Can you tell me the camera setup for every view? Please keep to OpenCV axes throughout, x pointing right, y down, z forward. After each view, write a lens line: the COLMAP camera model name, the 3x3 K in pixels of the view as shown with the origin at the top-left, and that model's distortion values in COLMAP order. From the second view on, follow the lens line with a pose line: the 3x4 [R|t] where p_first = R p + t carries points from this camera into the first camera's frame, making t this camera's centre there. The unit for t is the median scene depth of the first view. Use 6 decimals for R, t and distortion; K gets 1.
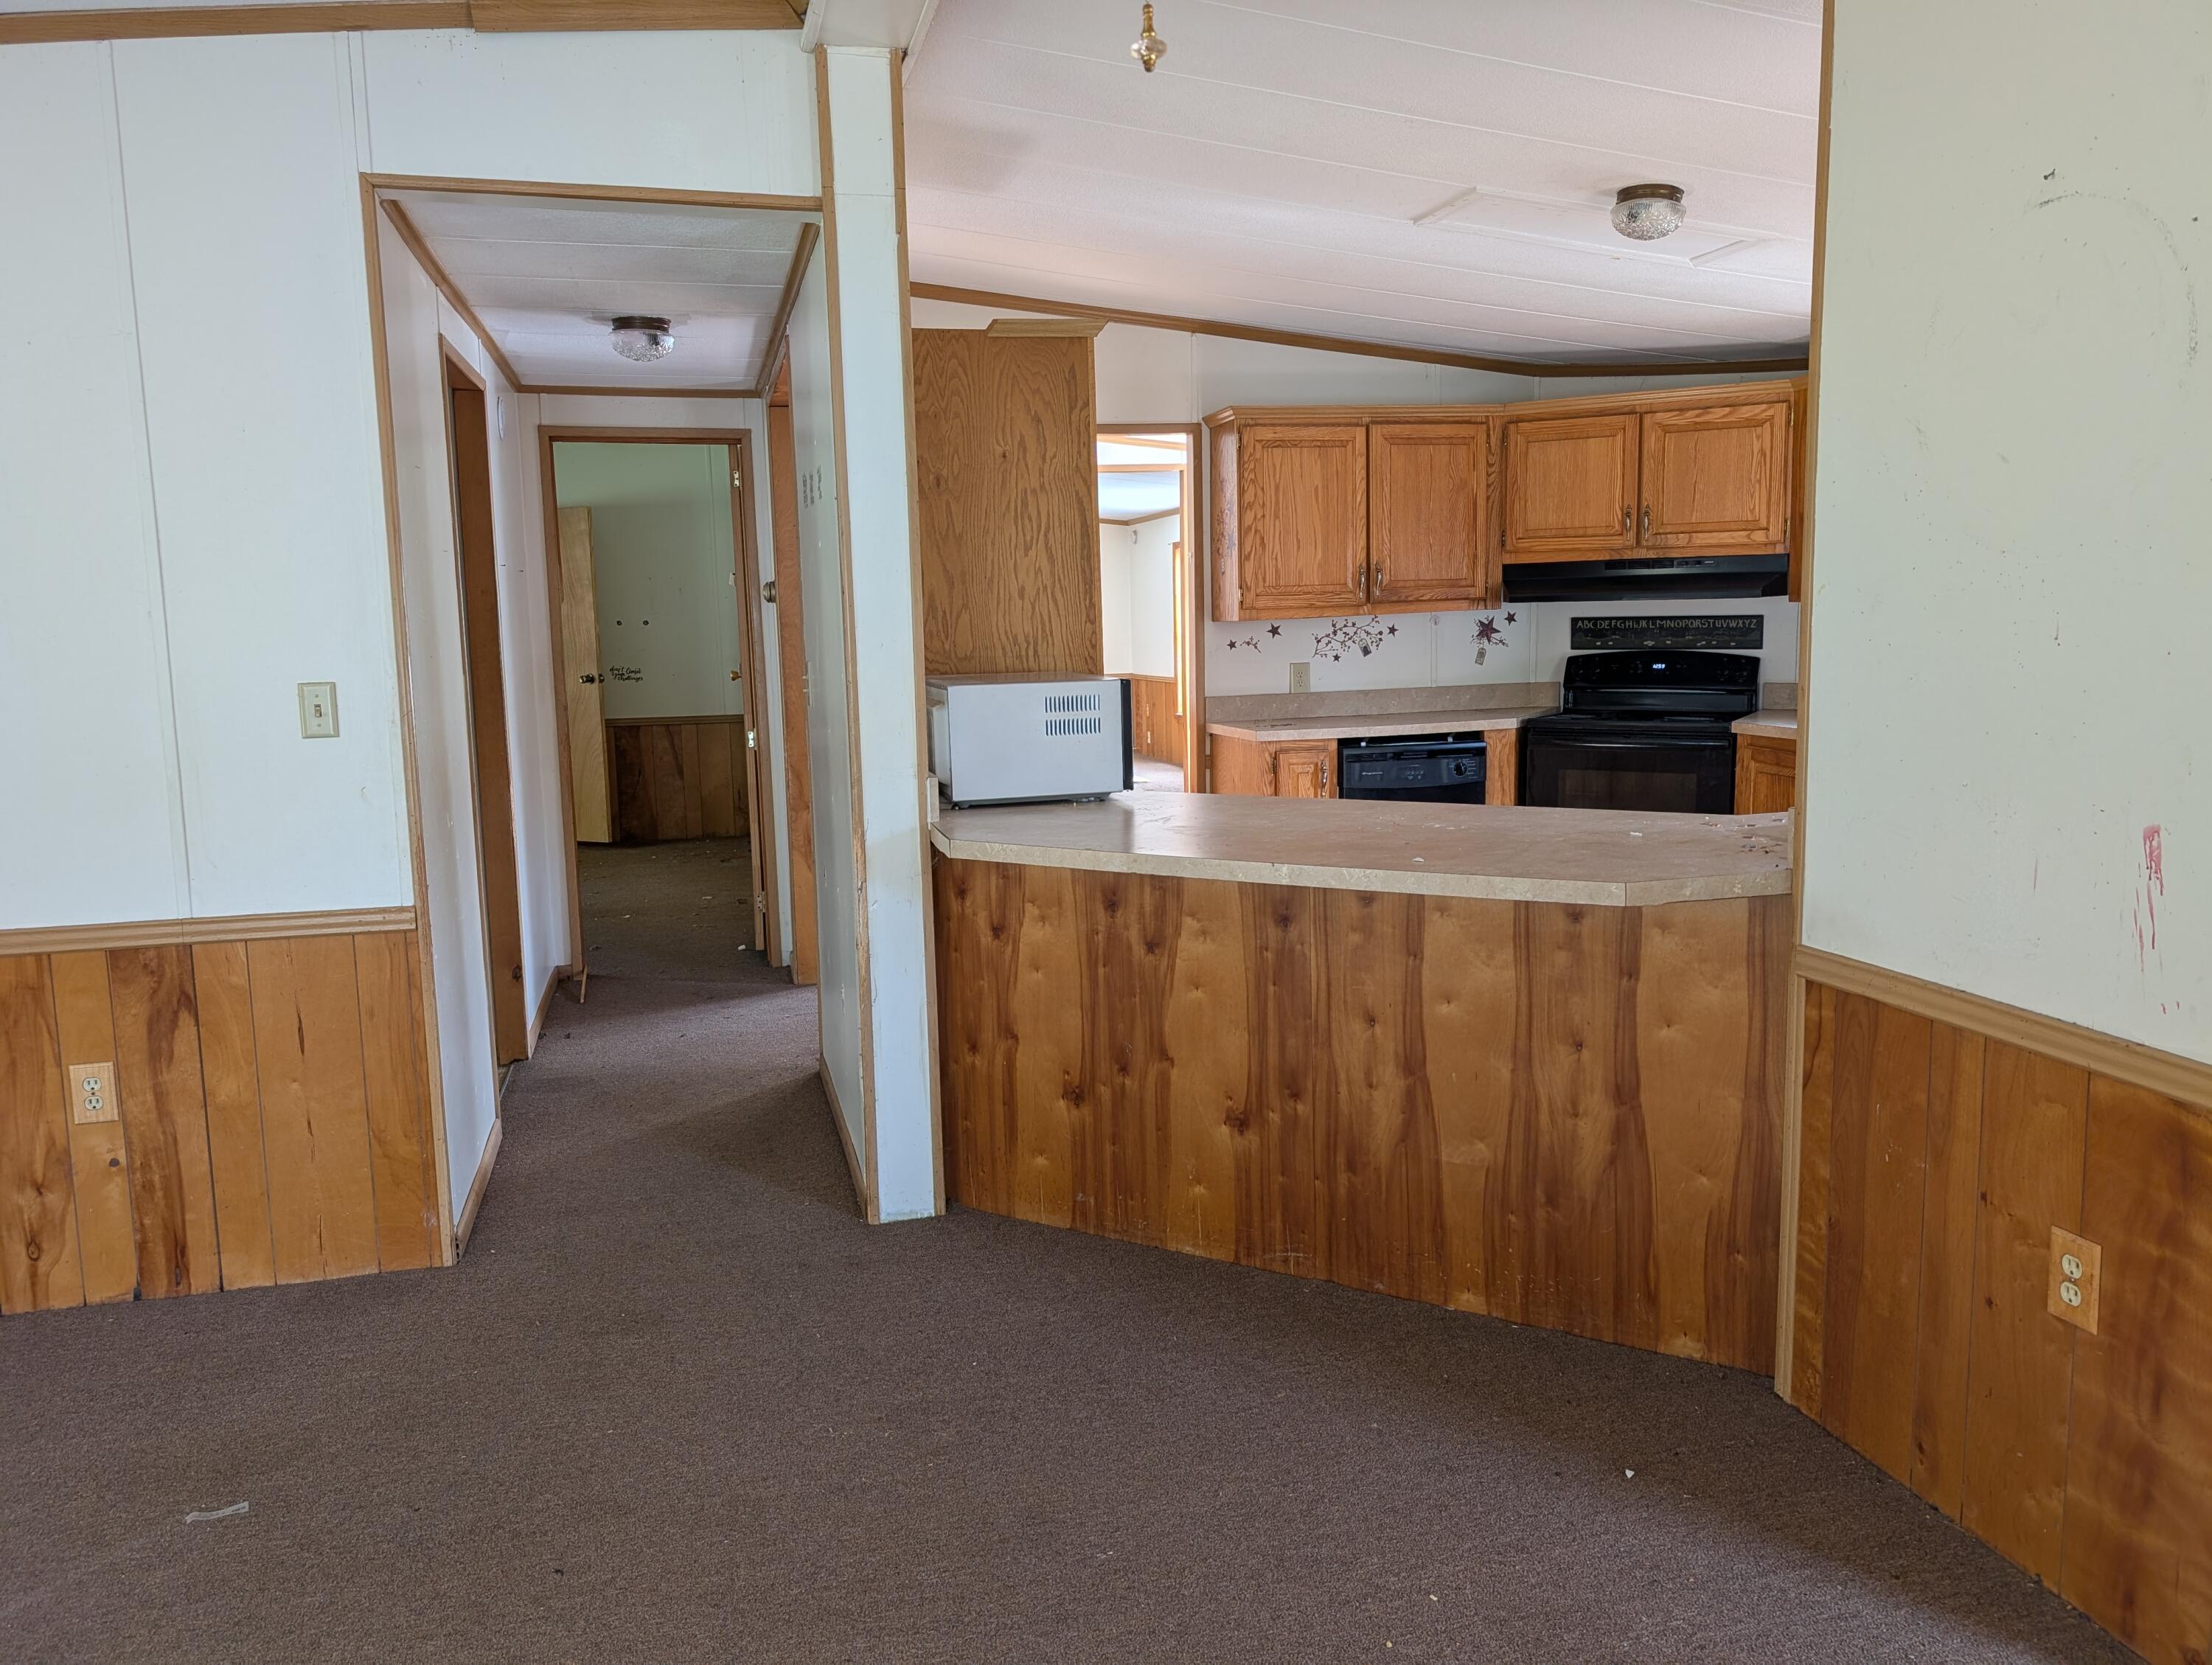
lens RADIAL K [[1583.7, 0, 1103.5], [0, 1583.7, 819.3], [0, 0, 1]] dist [0.041000, -0.044122]
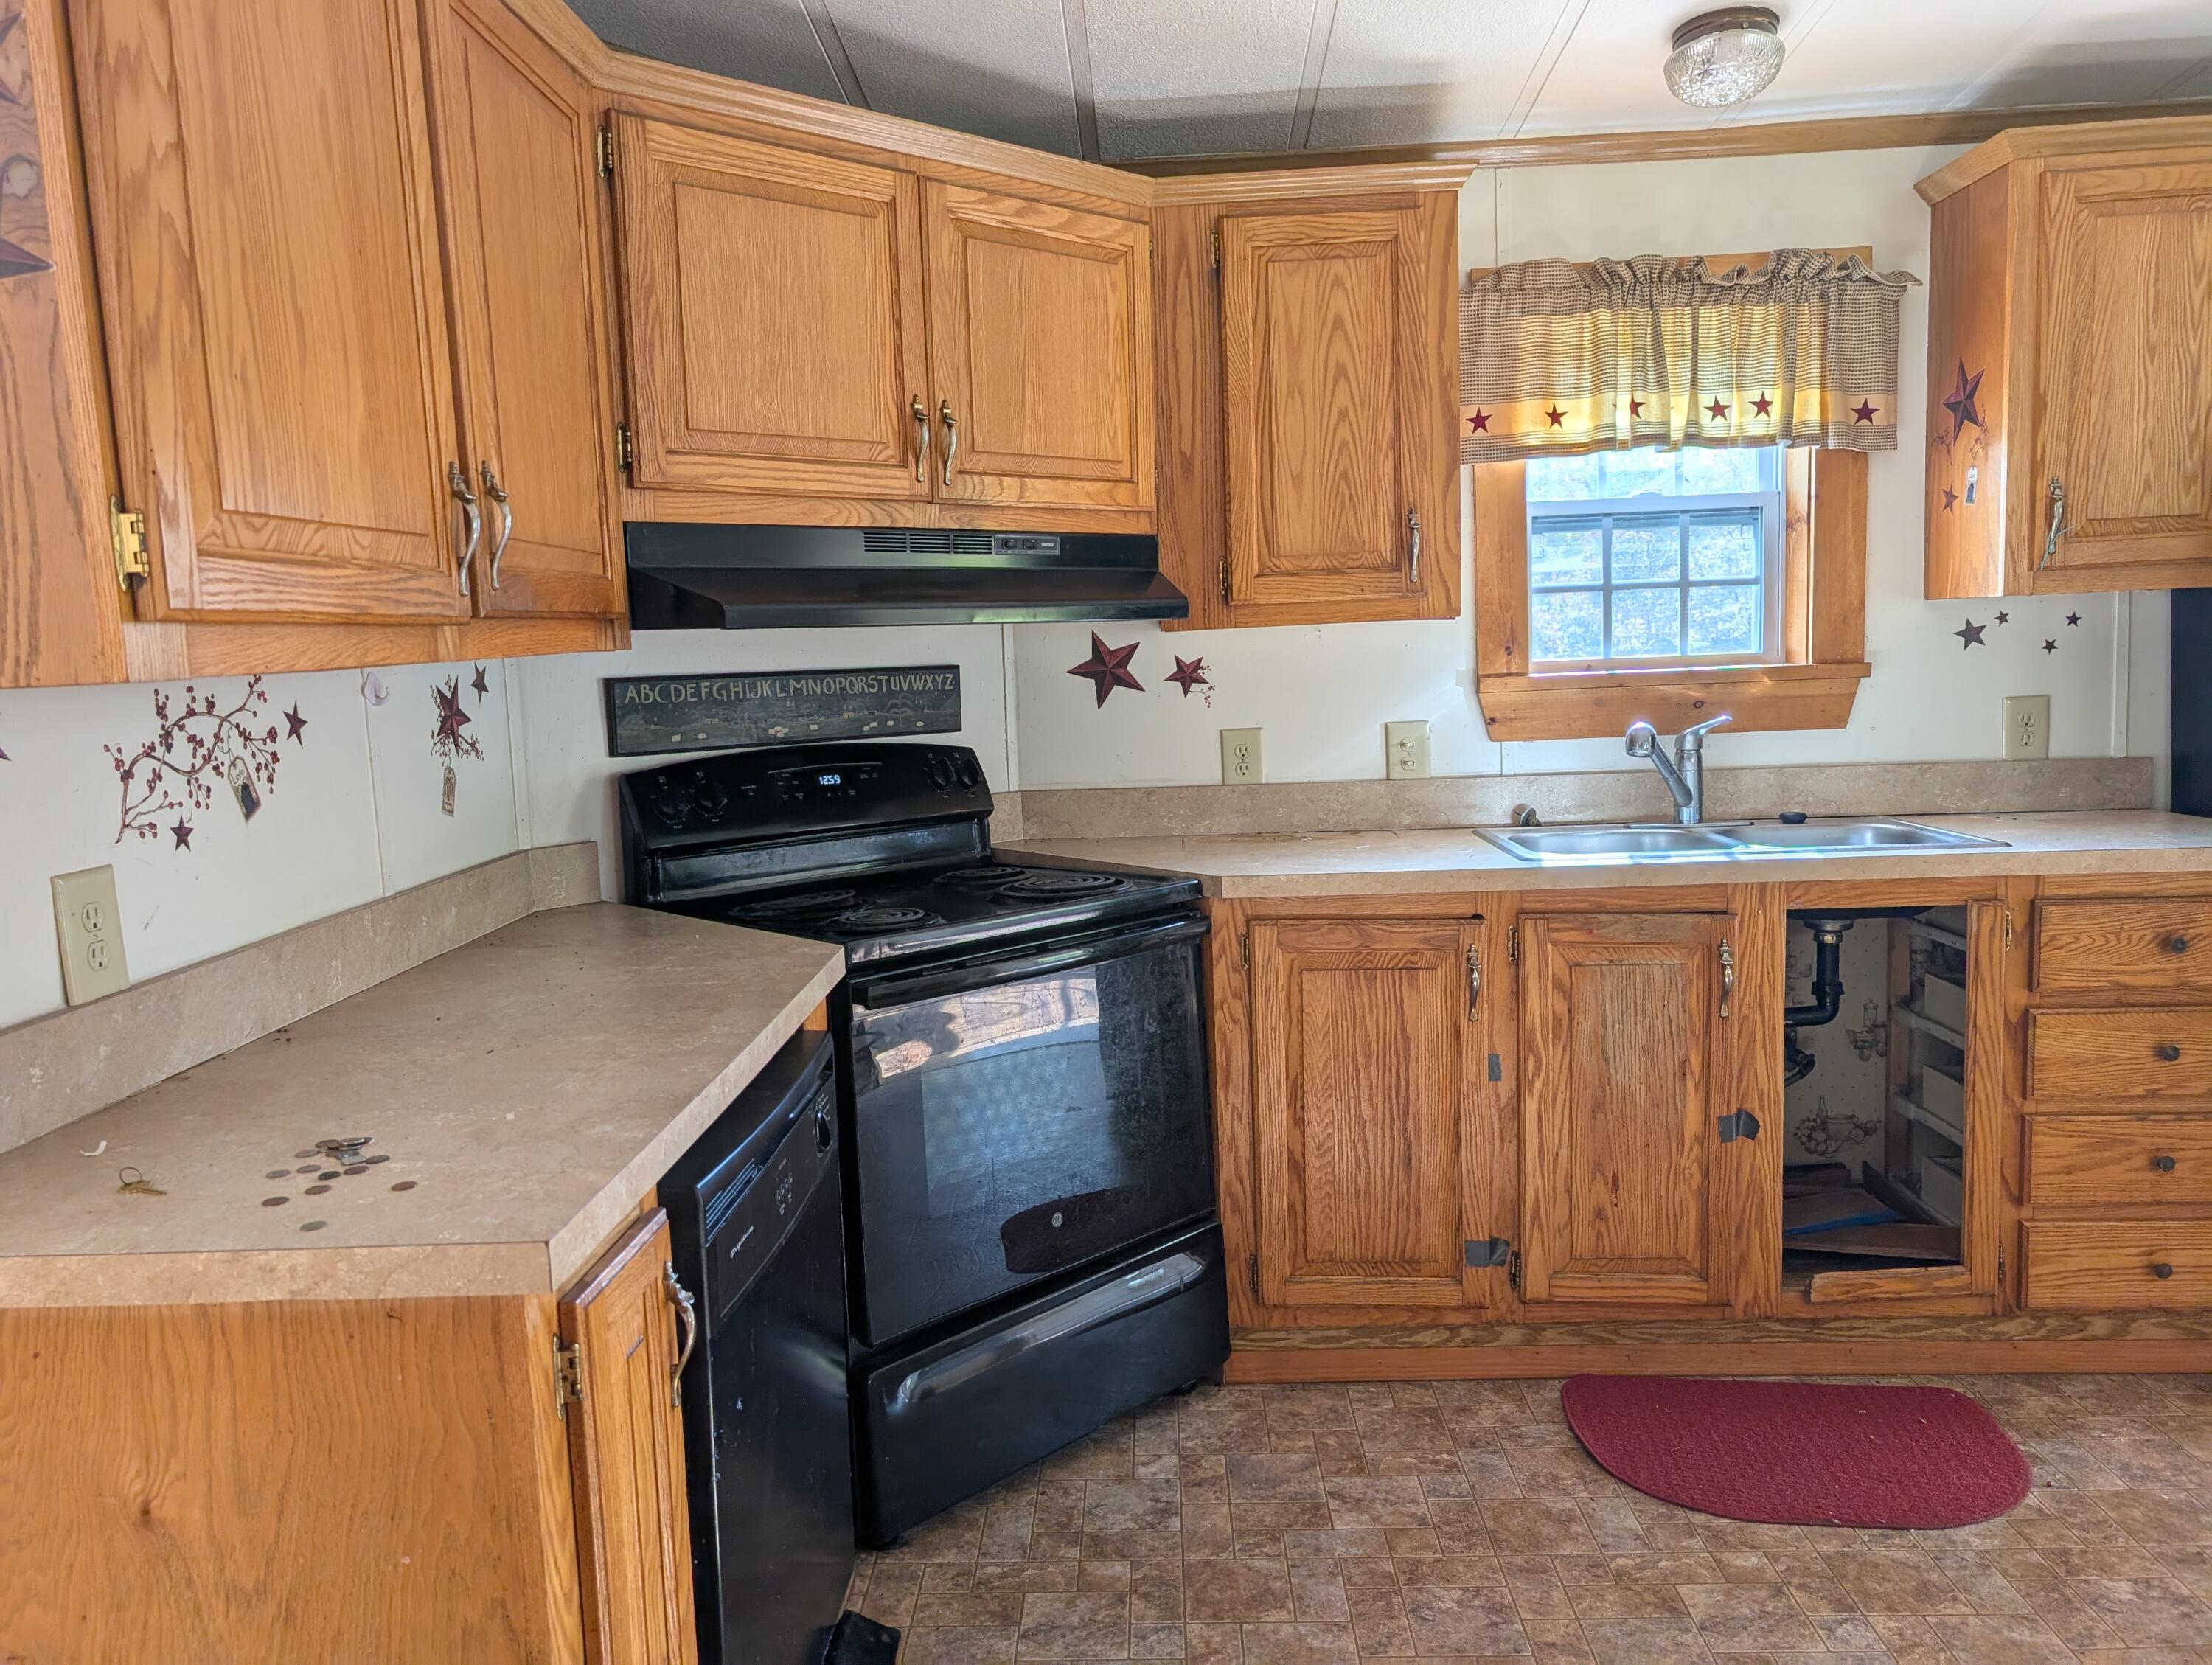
lens RADIAL K [[1583.7, 0, 1073.2], [0, 1583.7, 835.6], [0, 0, 1]] dist [0.041000, -0.044122]
pose [[0.302531, -0.103620, 0.947490, -0.113422], [0.156527, 0.985978, 0.057851, -0.185926], [-0.940199, 0.130806, 0.314508, 1.544165]]
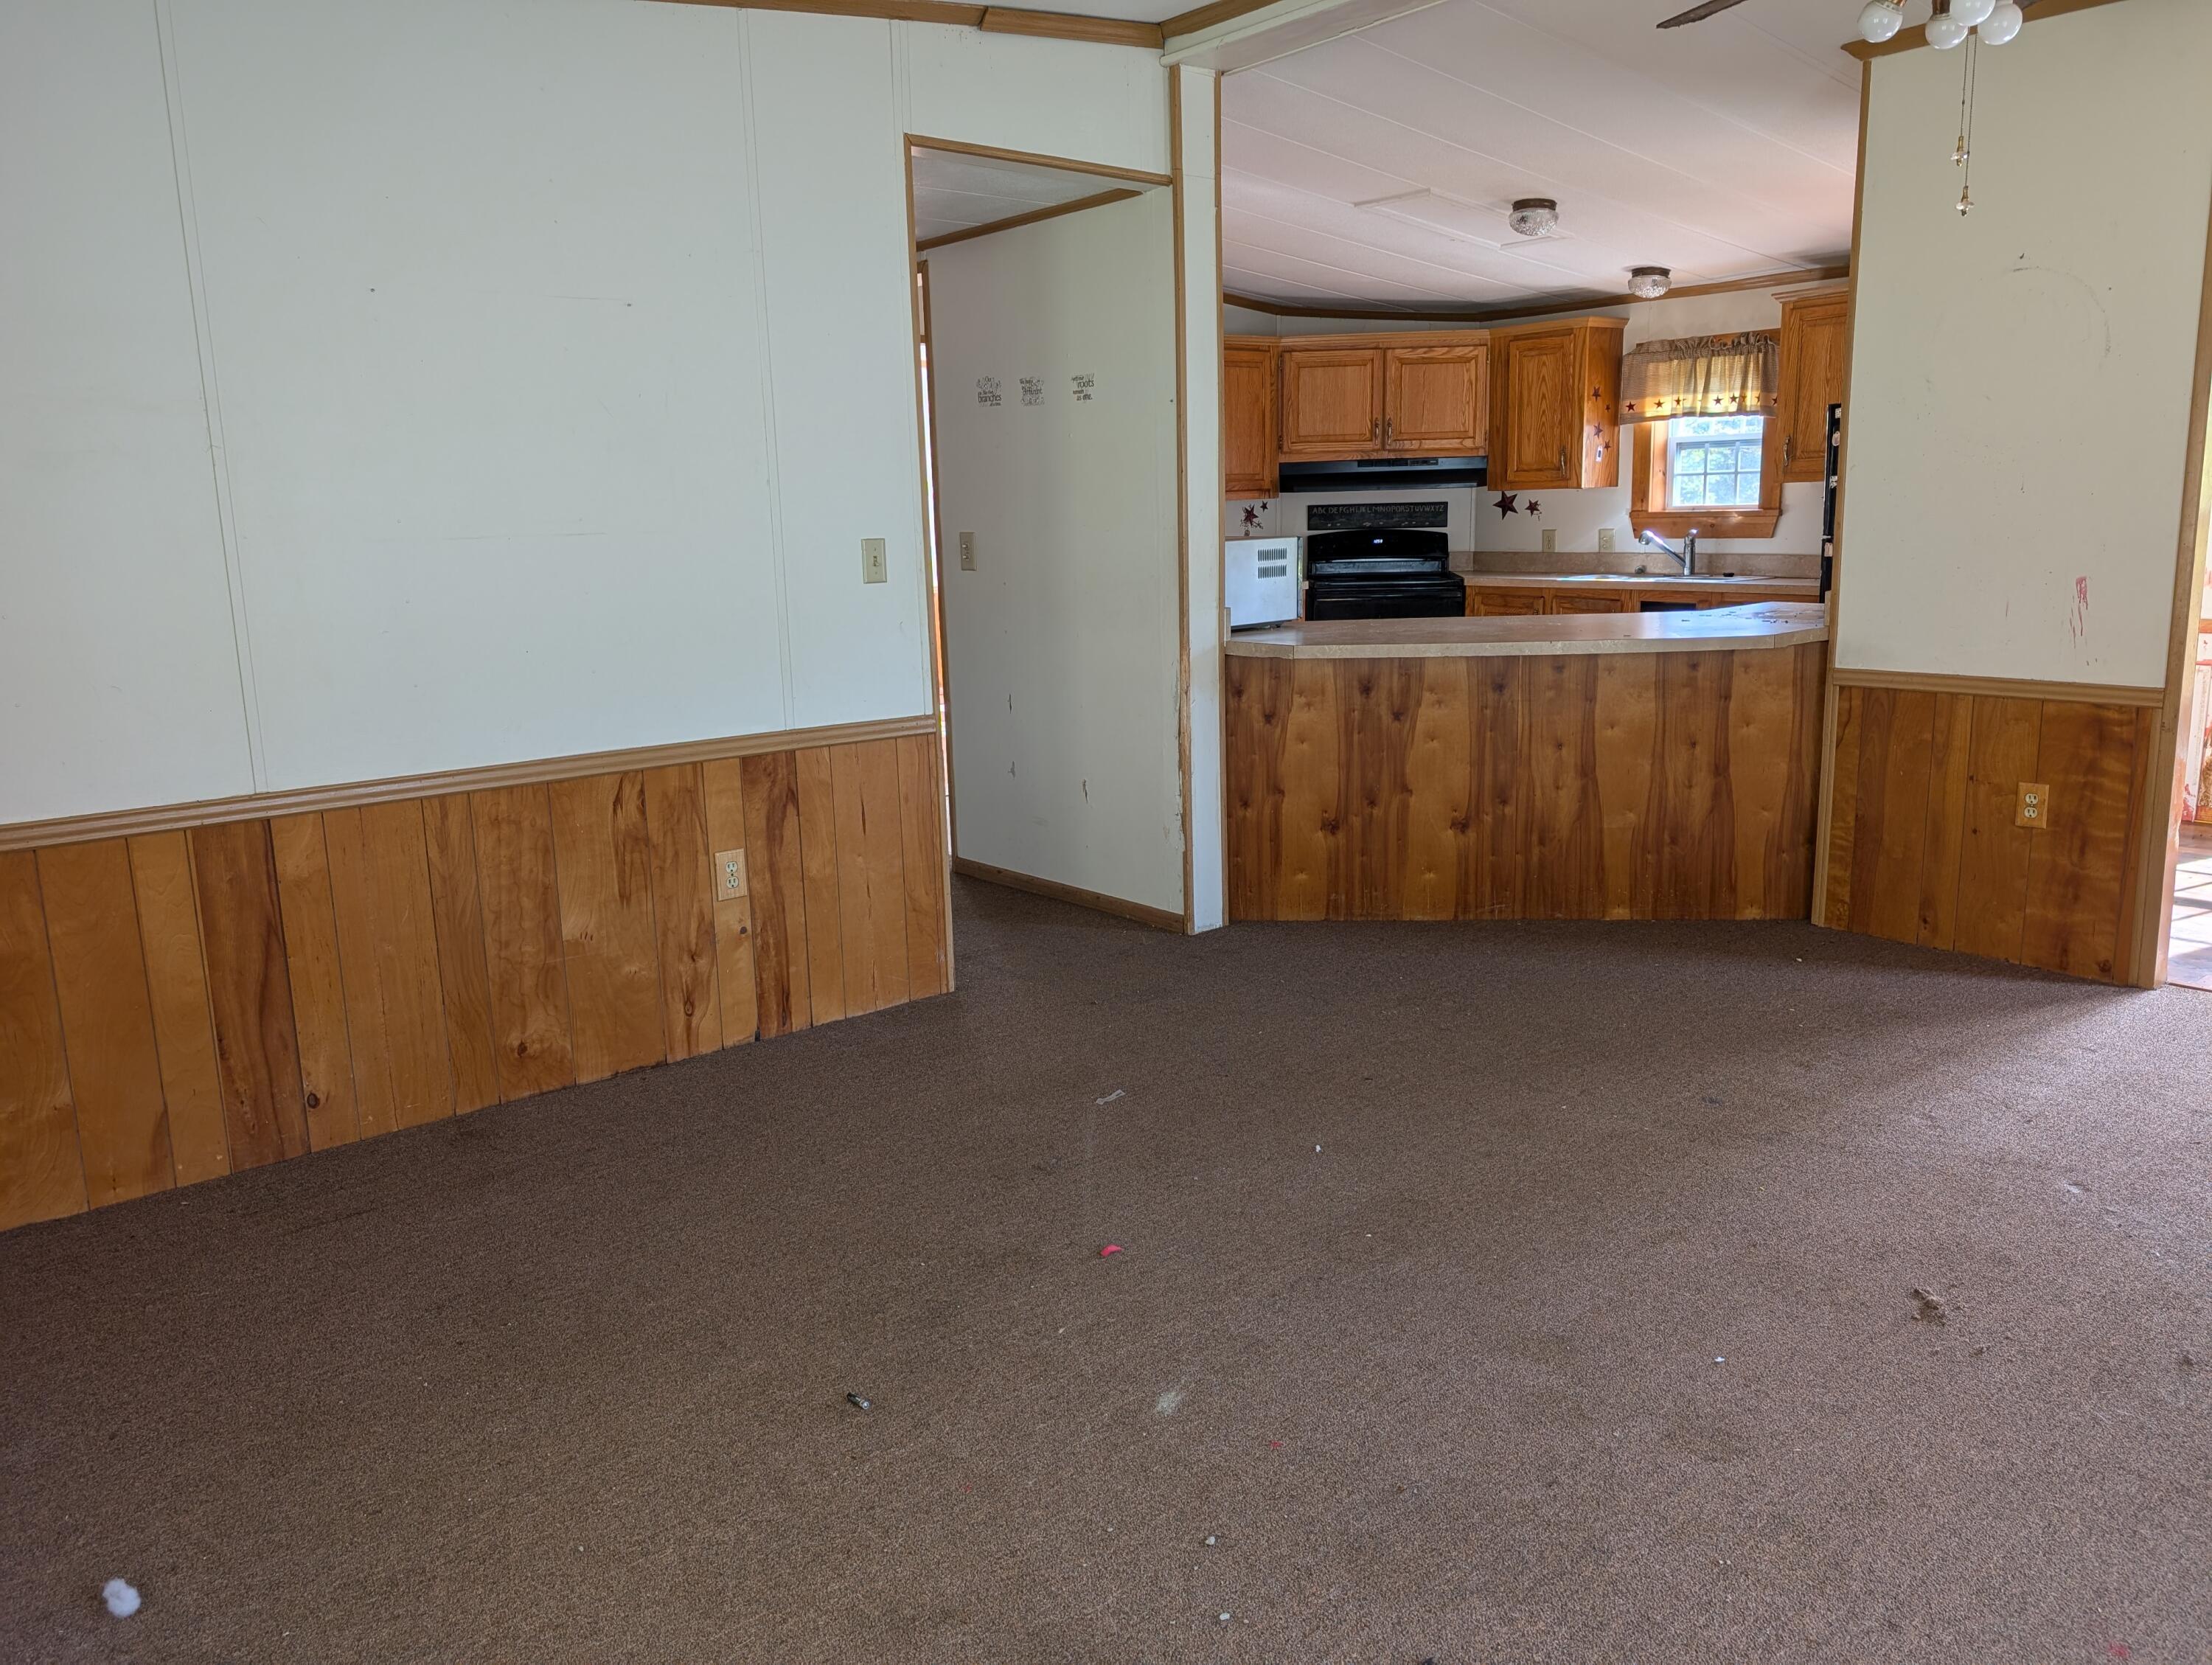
lens RADIAL K [[1583.7, 0, 1101.7], [0, 1583.7, 817.1], [0, 0, 1]] dist [0.041000, -0.044122]
pose [[0.903785, -0.083372, 0.419787, -0.852868], [0.060666, 0.995895, 0.067179, 0.059597], [-0.423665, -0.035248, 0.905133, -0.223894]]
